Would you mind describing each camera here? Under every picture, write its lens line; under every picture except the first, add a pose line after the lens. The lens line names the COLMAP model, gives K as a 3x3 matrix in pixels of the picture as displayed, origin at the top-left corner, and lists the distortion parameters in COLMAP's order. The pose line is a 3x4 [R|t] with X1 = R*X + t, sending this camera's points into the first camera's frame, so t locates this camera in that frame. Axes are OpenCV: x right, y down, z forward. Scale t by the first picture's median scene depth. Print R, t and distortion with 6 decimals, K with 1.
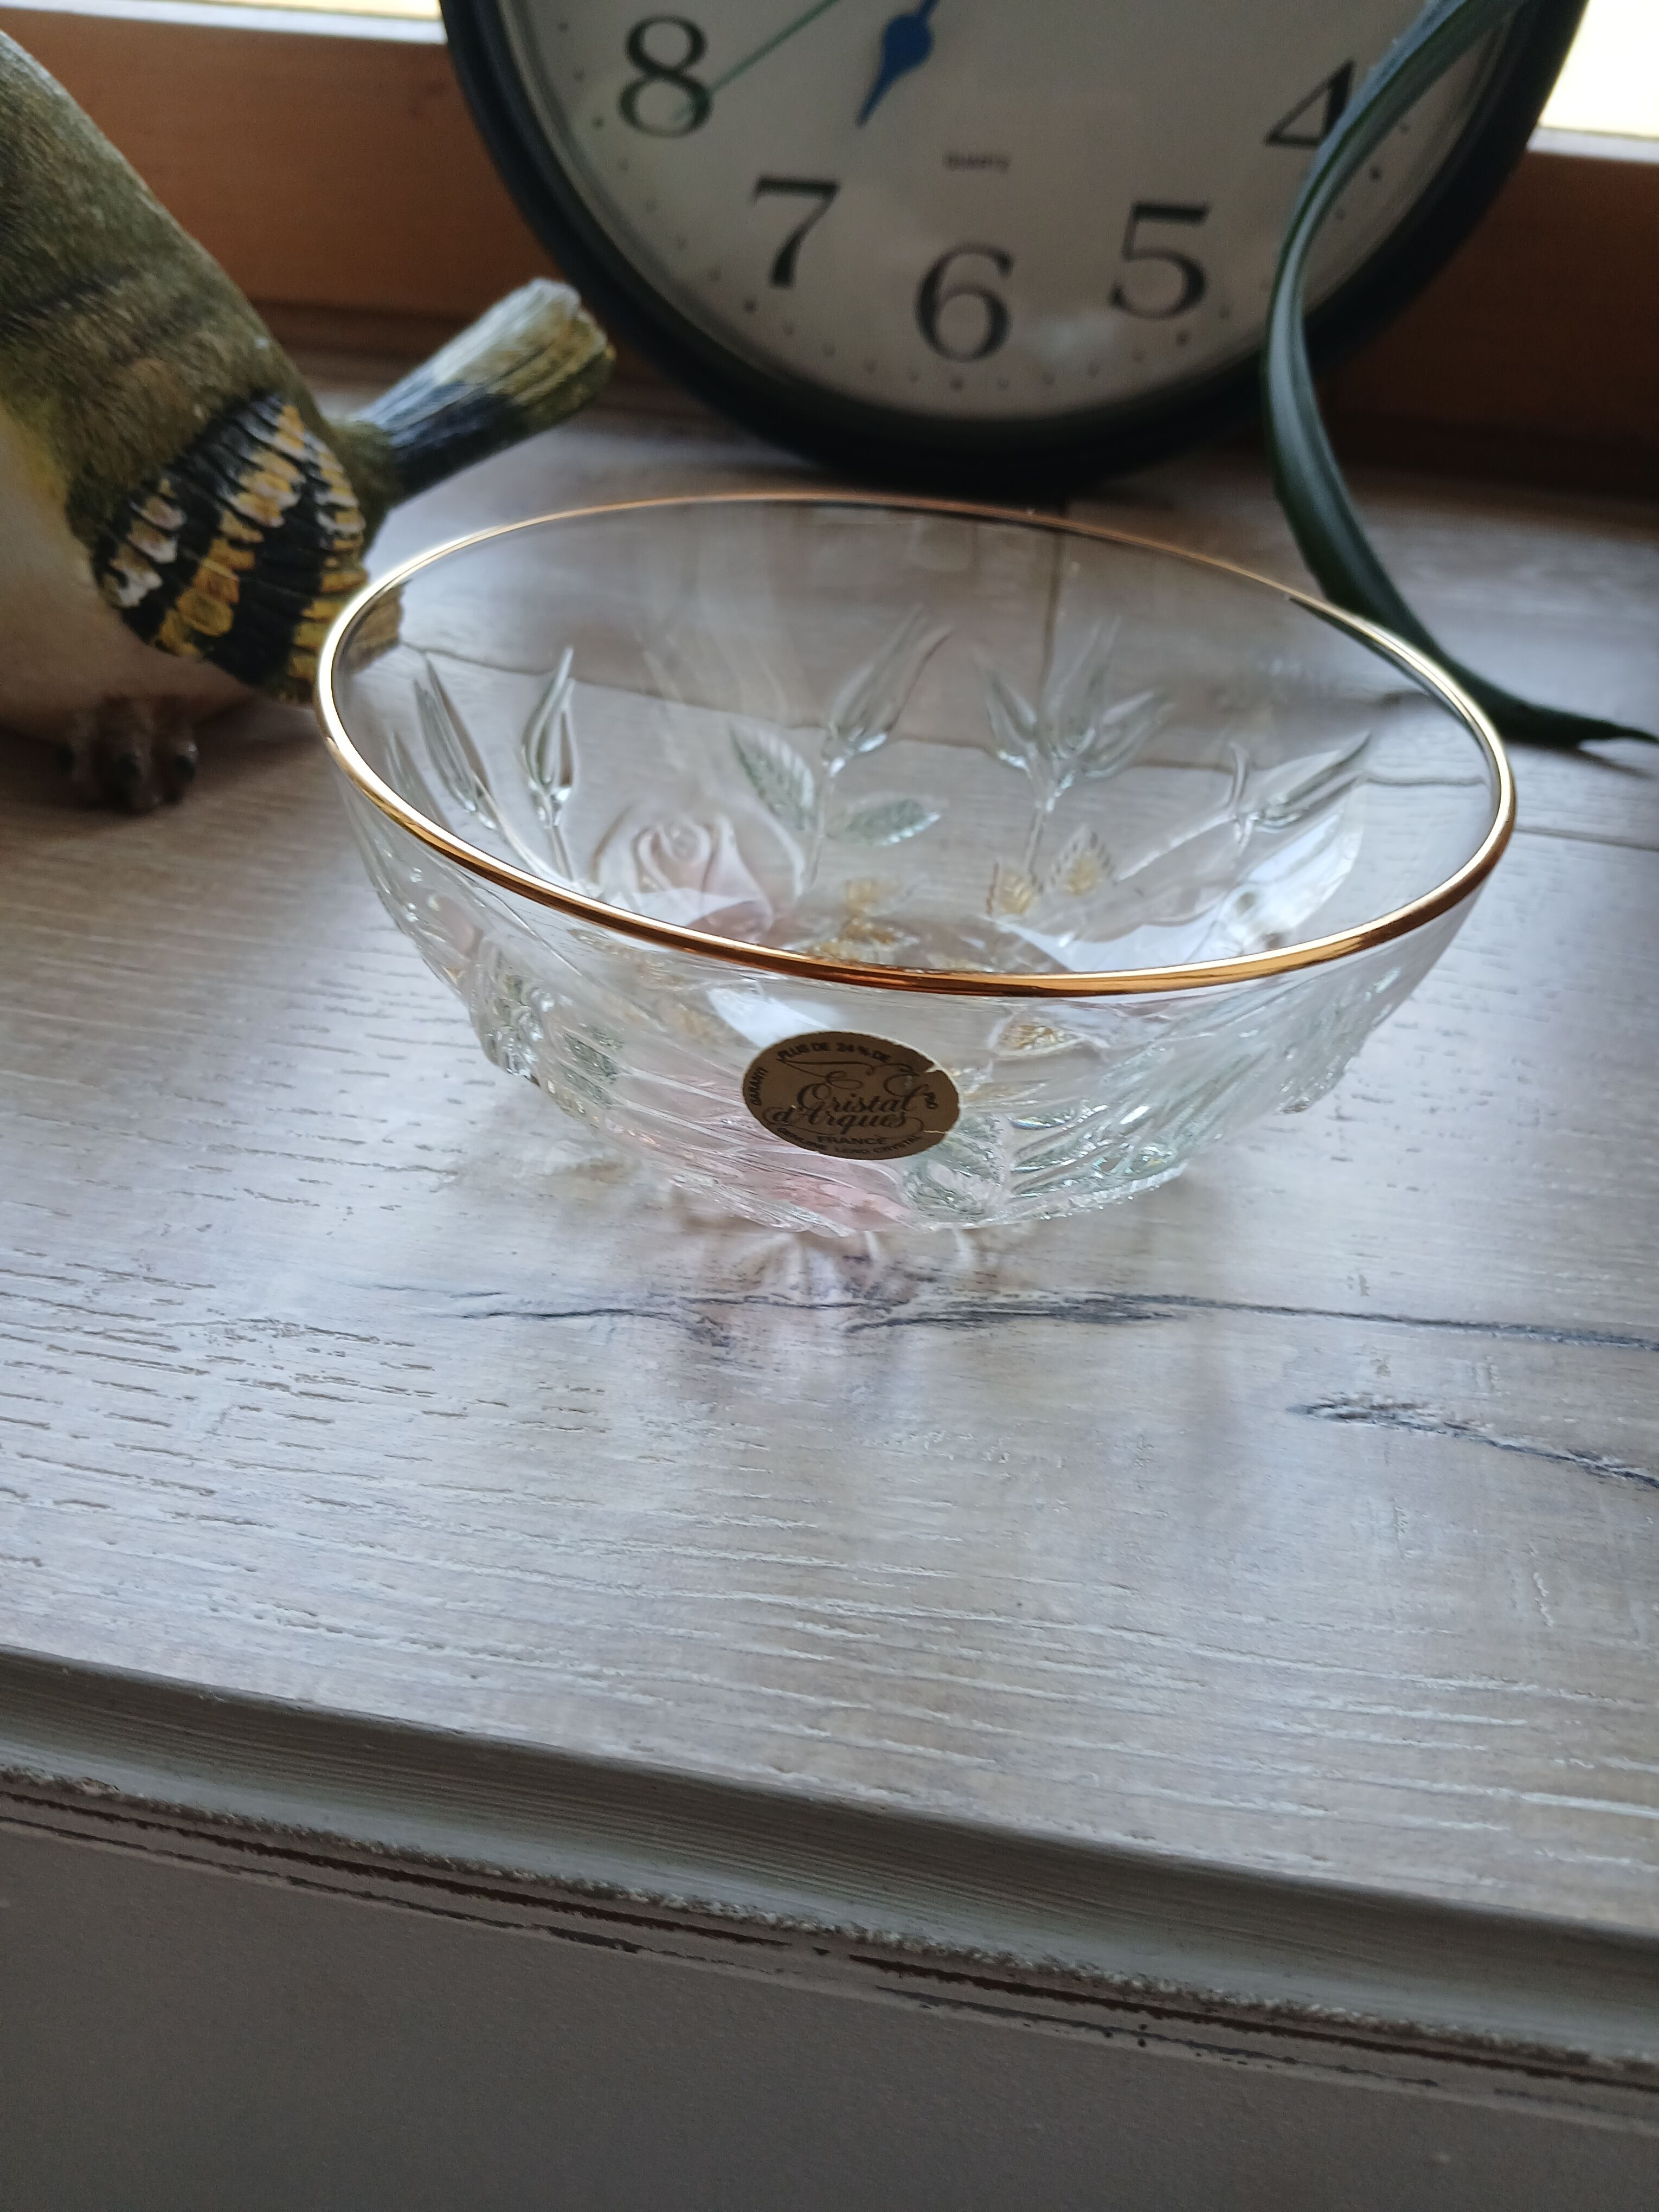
lens RADIAL K [[1740.2, 0, 826.2], [0, 1740.2, 1106.1], [0, 0, 1]] dist [0.152053, -0.371473]
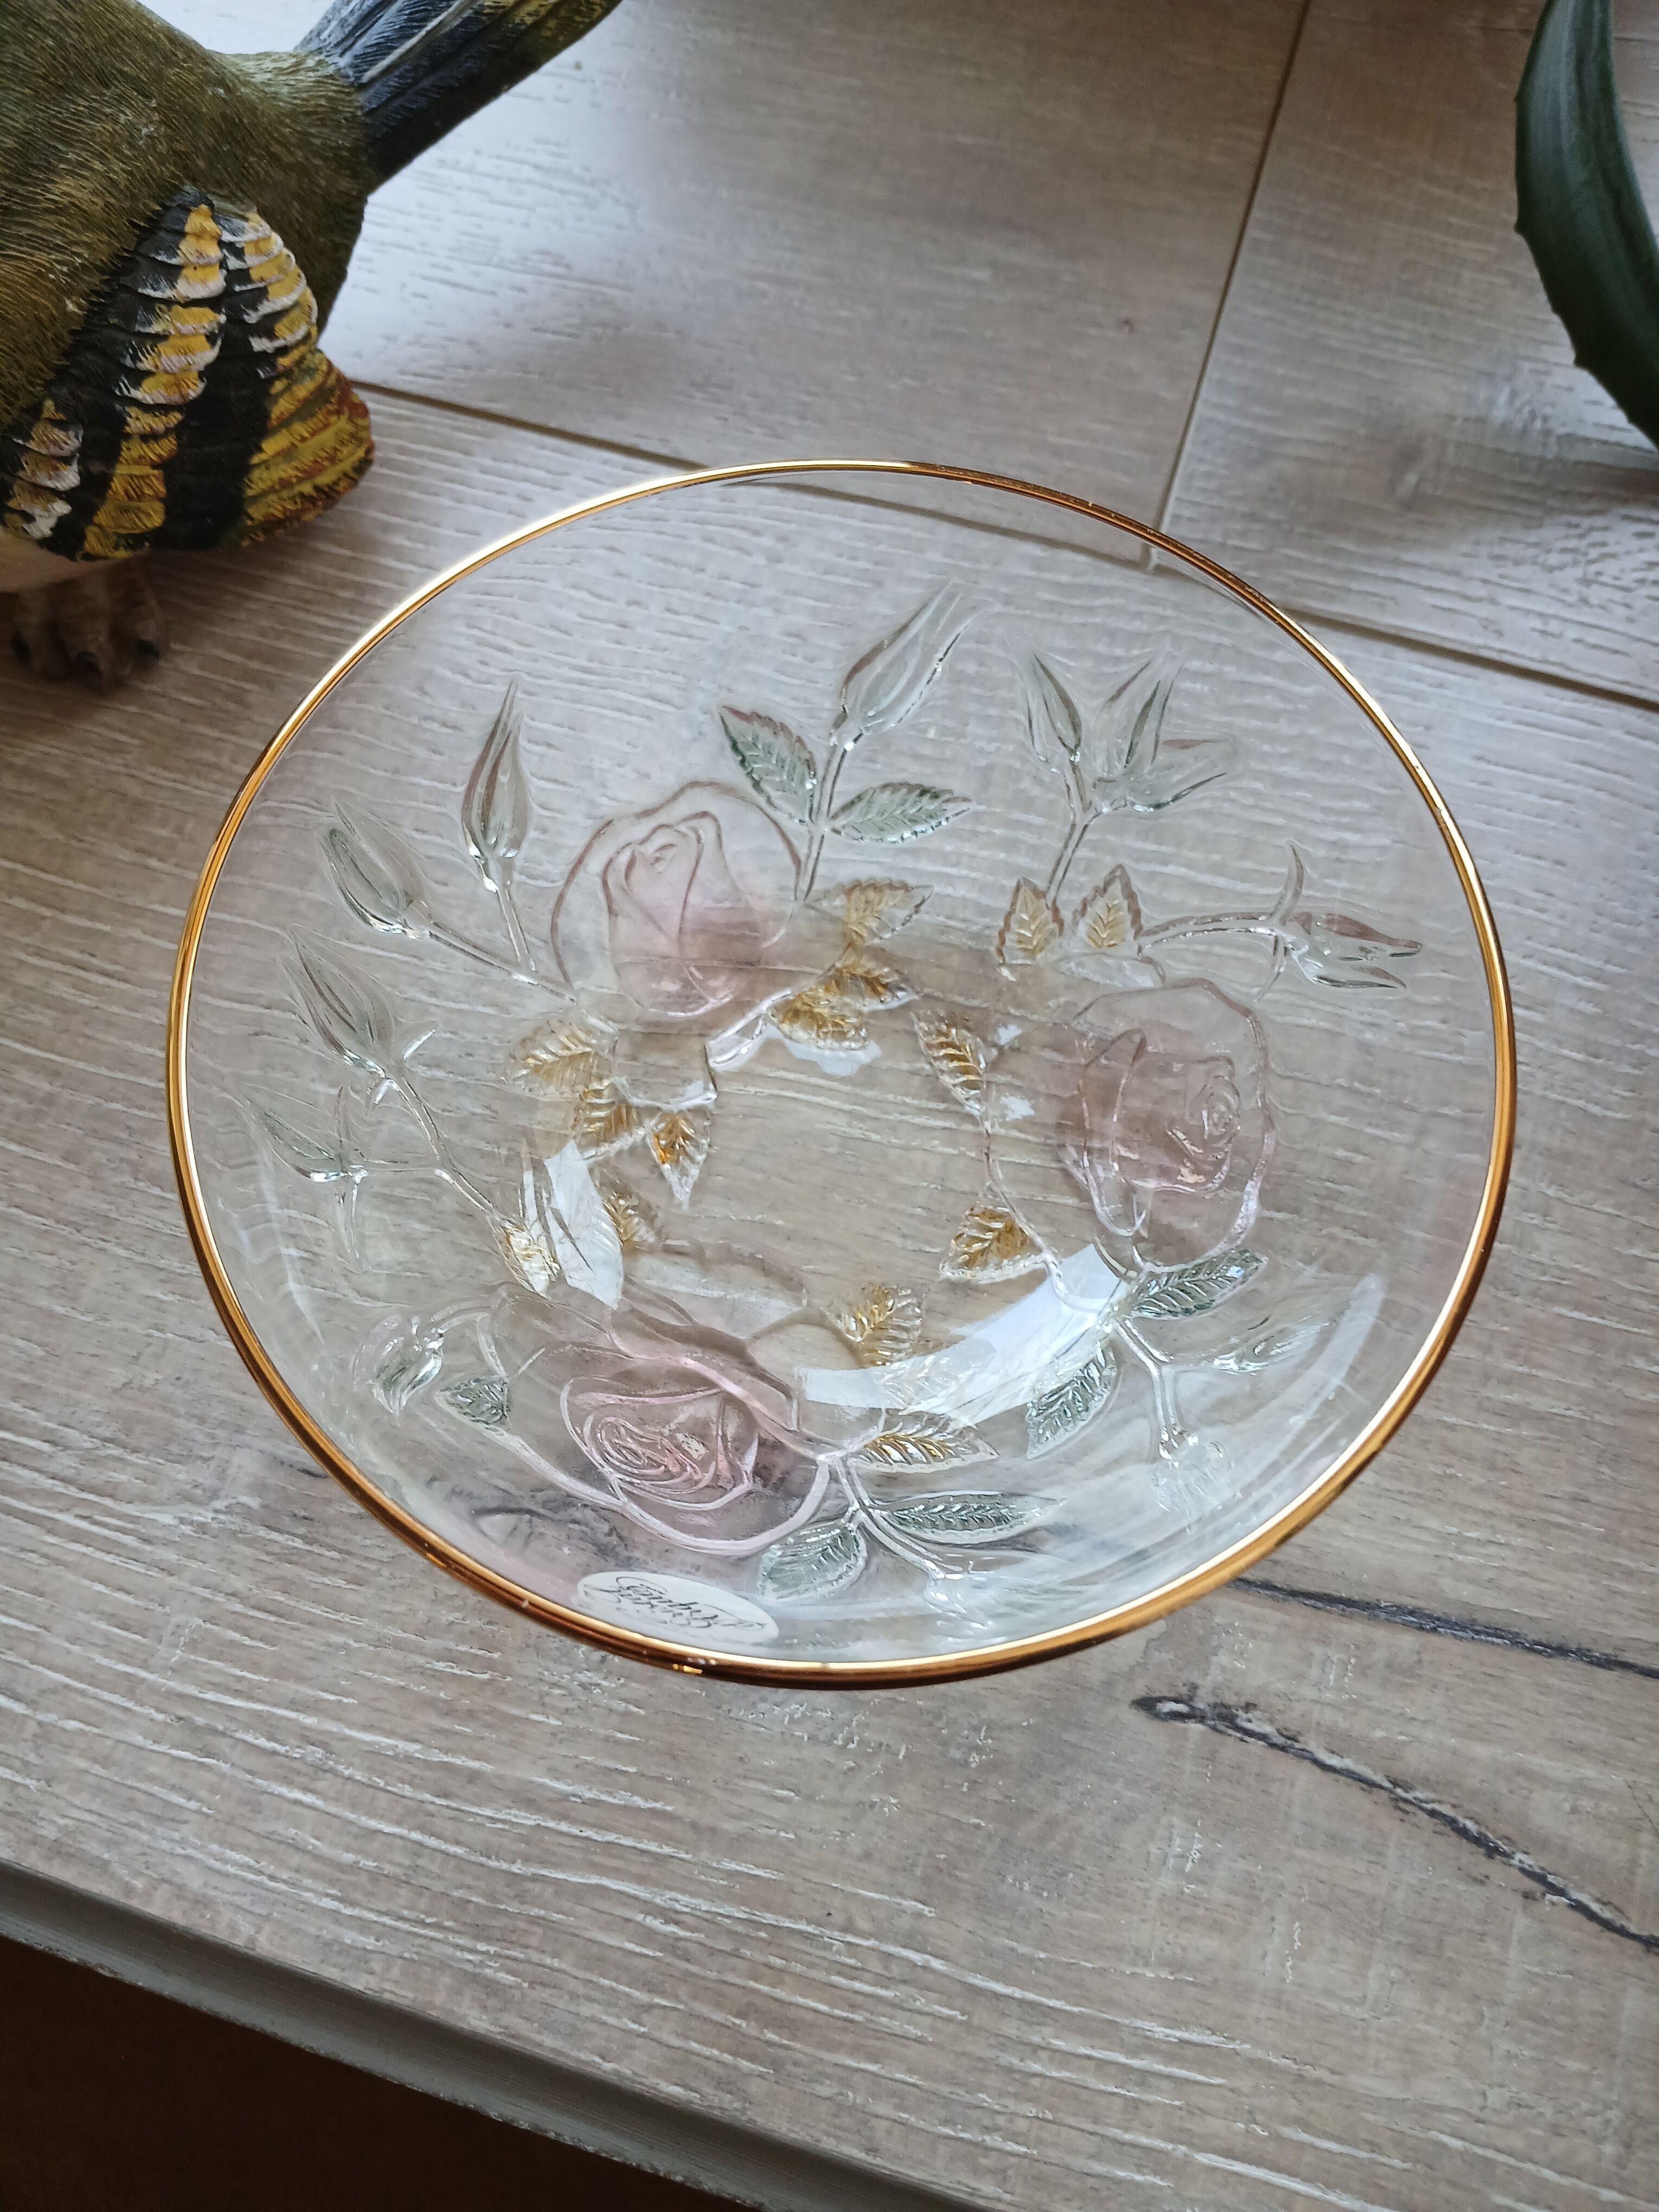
lens RADIAL K [[1794.5, 0, 819.1], [0, 1794.5, 1113.0], [0, 0, 1]] dist [0.076243, -0.200278]
pose [[0.985522, 0.109919, -0.129091, 0.207222], [-0.023699, 0.843214, 0.537055, -0.849286], [0.167884, -0.526220, 0.833611, 0.277837]]
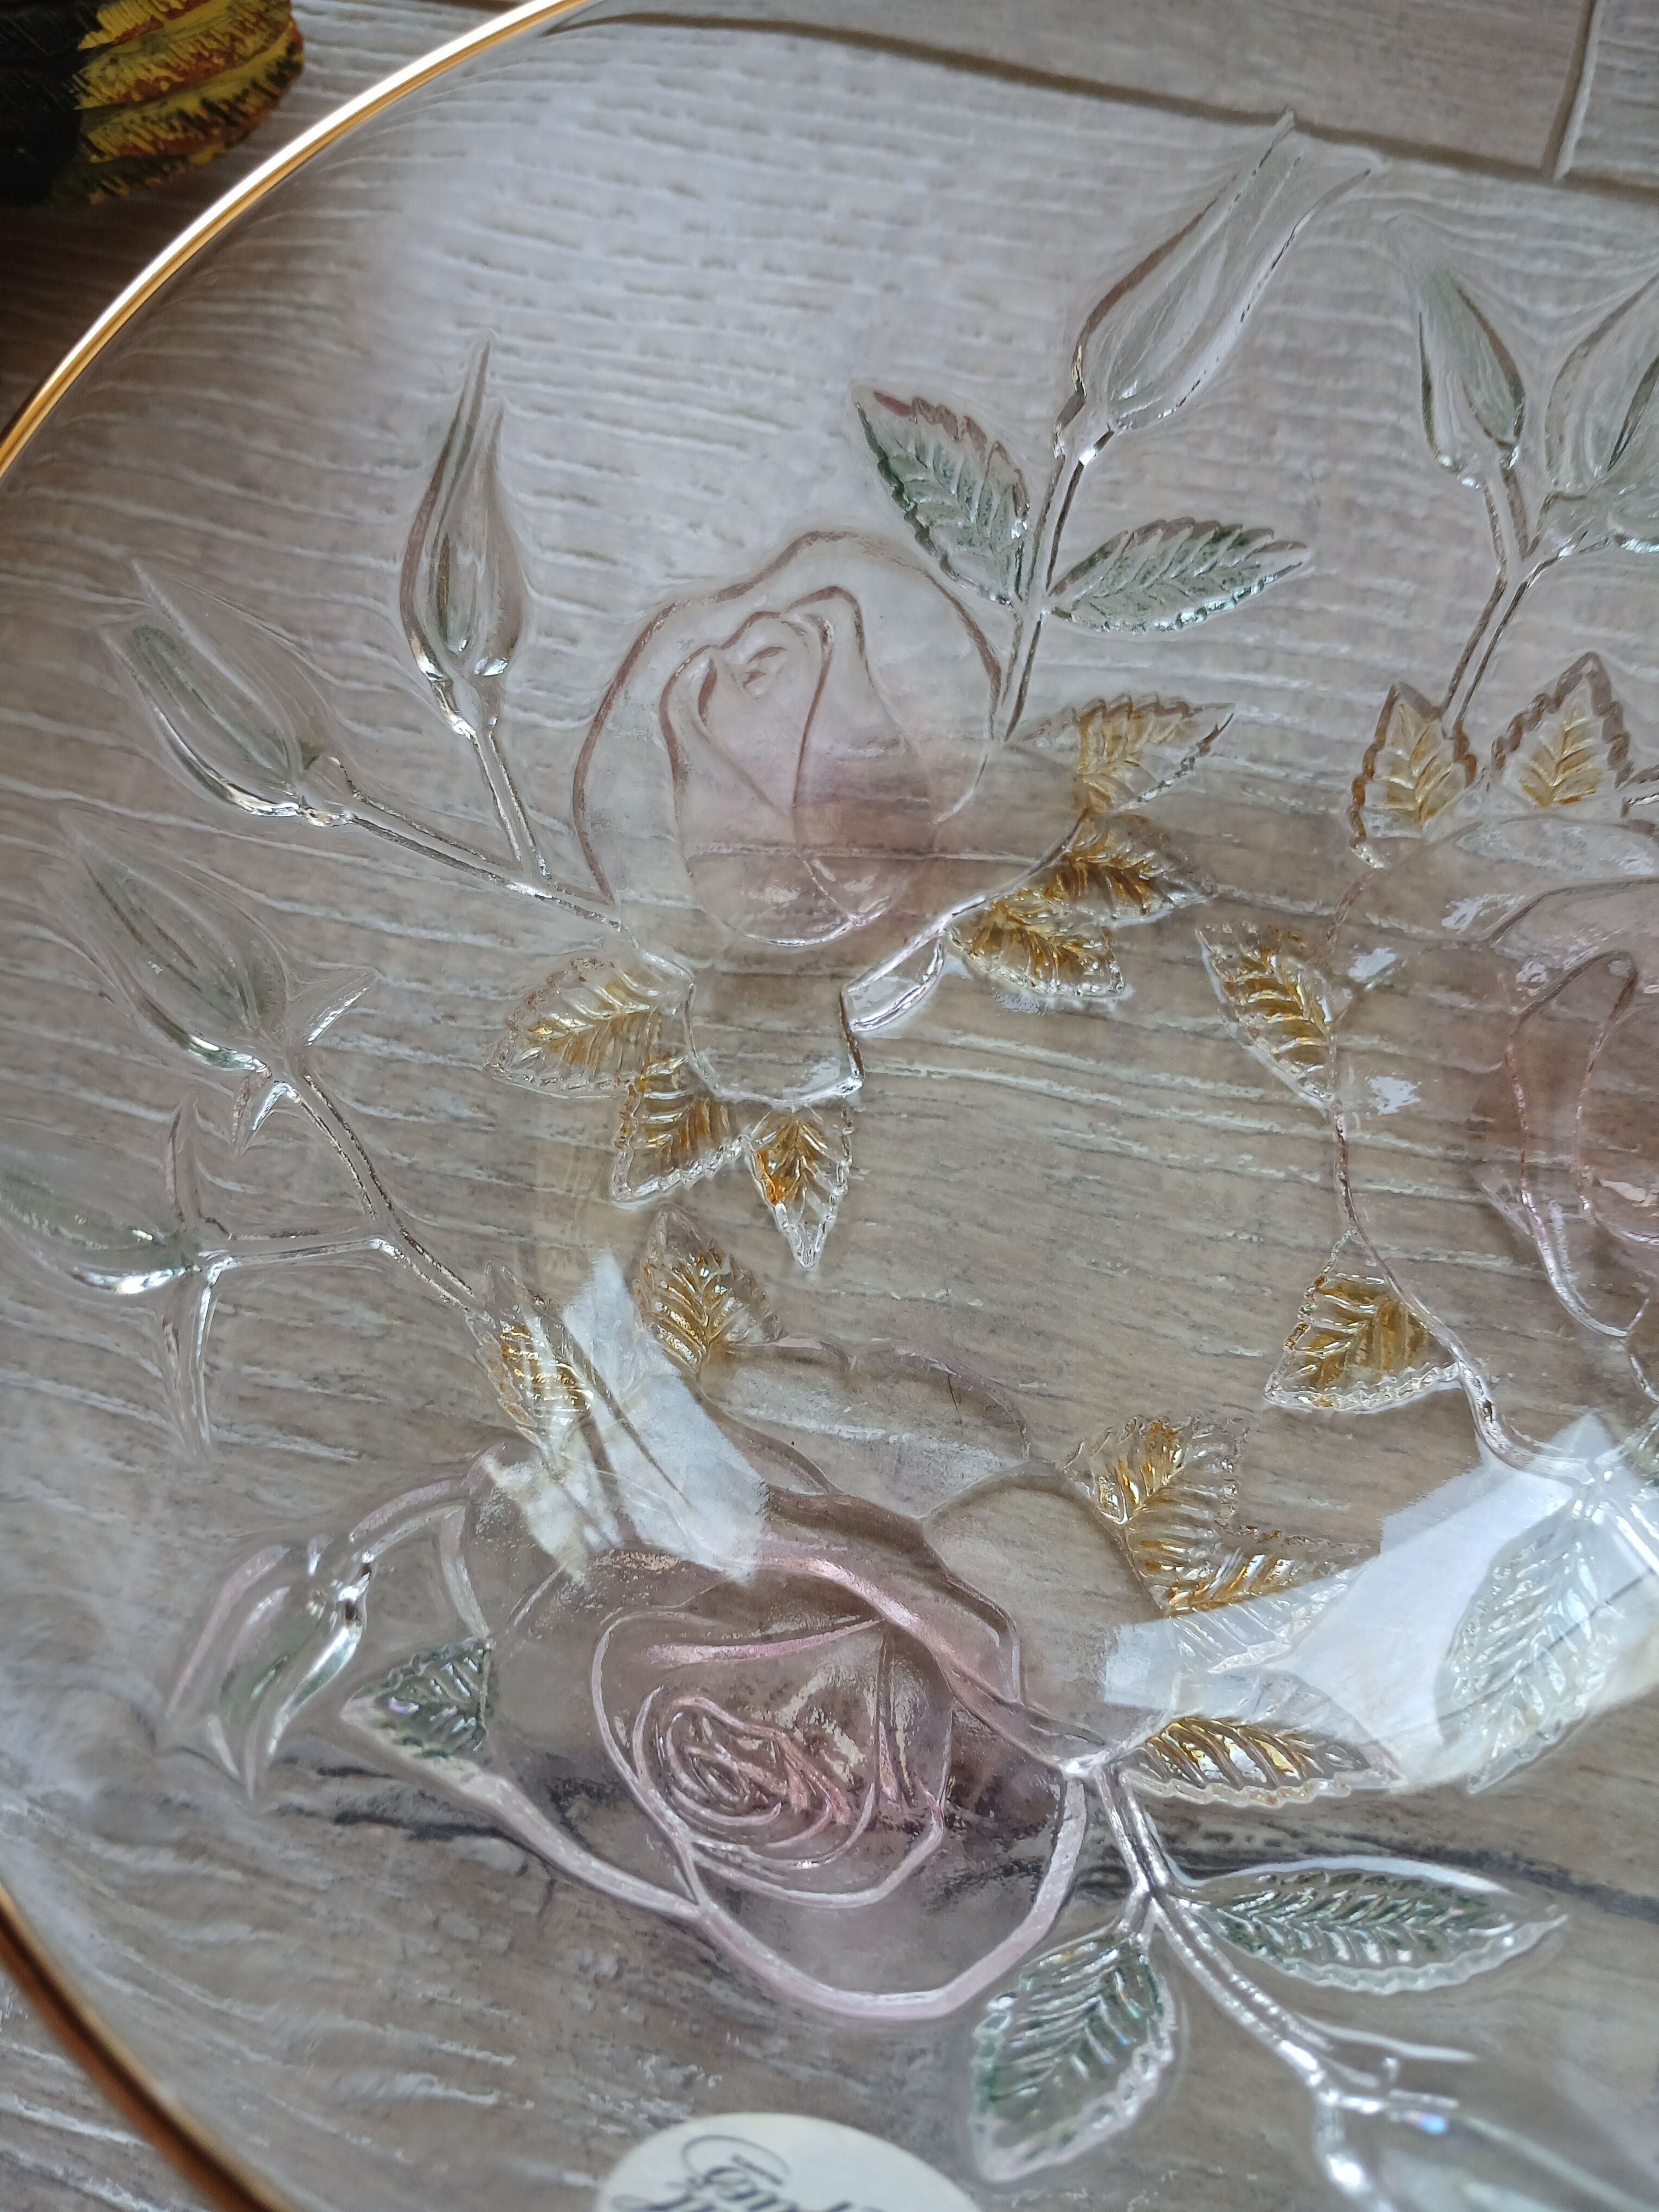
lens RADIAL K [[1794.5, 0, 819.1], [0, 1794.5, 1113.0], [0, 0, 1]] dist [0.076243, -0.200278]
pose [[0.974590, 0.104787, -0.197976, 0.086512], [0.036244, 0.798414, 0.601016, -0.579956], [0.221045, -0.592920, 0.774329, 0.808032]]
